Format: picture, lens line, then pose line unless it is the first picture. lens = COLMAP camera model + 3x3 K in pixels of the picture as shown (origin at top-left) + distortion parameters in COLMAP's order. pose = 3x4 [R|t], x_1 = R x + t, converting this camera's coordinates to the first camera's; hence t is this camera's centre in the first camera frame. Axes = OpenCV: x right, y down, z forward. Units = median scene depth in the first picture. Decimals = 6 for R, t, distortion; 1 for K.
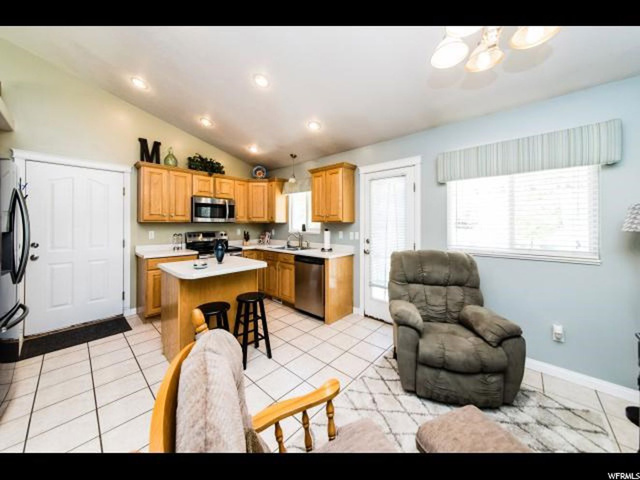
lens RADIAL K [[226.6, 0, 311.6], [0, 226.6, 220.9], [0, 0, 1]] dist [-0.001052, -0.000175]
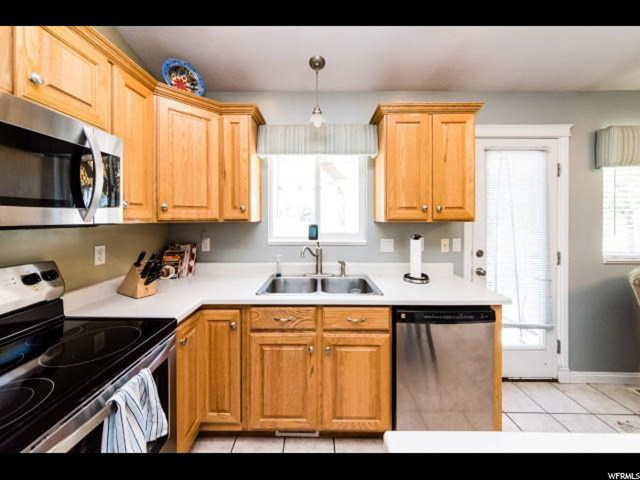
lens RADIAL K [[226.6, 0, 318.2], [0, 226.6, 217.3], [0, 0, 1]] dist [-0.001052, -0.000175]
pose [[0.721608, 0.000324, 0.692302, -0.418297], [-0.006634, 0.999957, 0.006447, -0.004705], [-0.692270, -0.009245, 0.721579, 0.784905]]
